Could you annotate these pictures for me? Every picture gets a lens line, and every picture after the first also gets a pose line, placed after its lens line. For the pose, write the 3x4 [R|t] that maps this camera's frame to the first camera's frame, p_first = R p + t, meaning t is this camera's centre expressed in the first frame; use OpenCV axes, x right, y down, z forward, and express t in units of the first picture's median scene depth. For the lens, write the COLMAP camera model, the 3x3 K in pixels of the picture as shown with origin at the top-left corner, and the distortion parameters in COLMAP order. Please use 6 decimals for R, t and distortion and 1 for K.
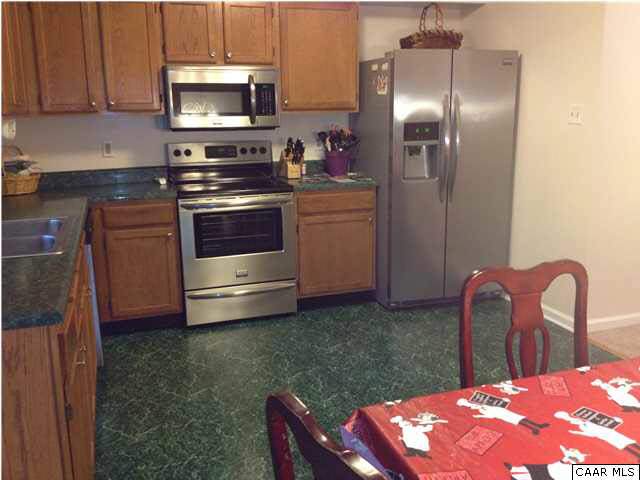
lens RADIAL K [[599.9, 0, 320.0], [0, 599.9, 240.0], [0, 0, 1]] dist [0.003451, -0.003206]
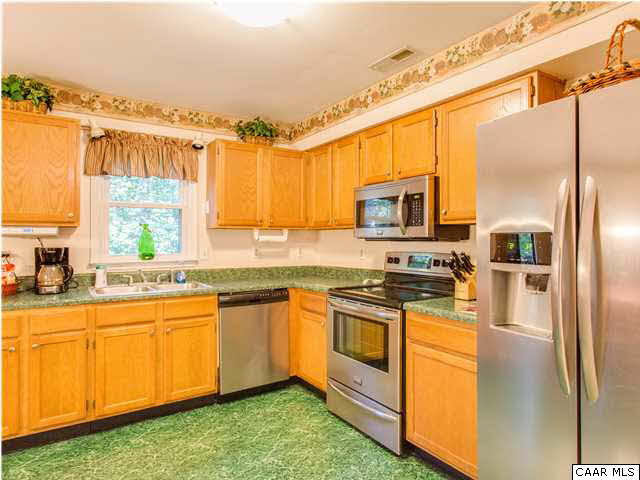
lens RADIAL K [[387.3, 0, 320.0], [0, 387.3, 240.0], [0, 0, 1]] dist [0.002428, -0.000045]
pose [[0.245080, 0.016609, -0.969361, 0.473955], [-0.206373, 0.977832, -0.035422, -0.136734], [0.947284, 0.208731, 0.243074, 0.731060]]
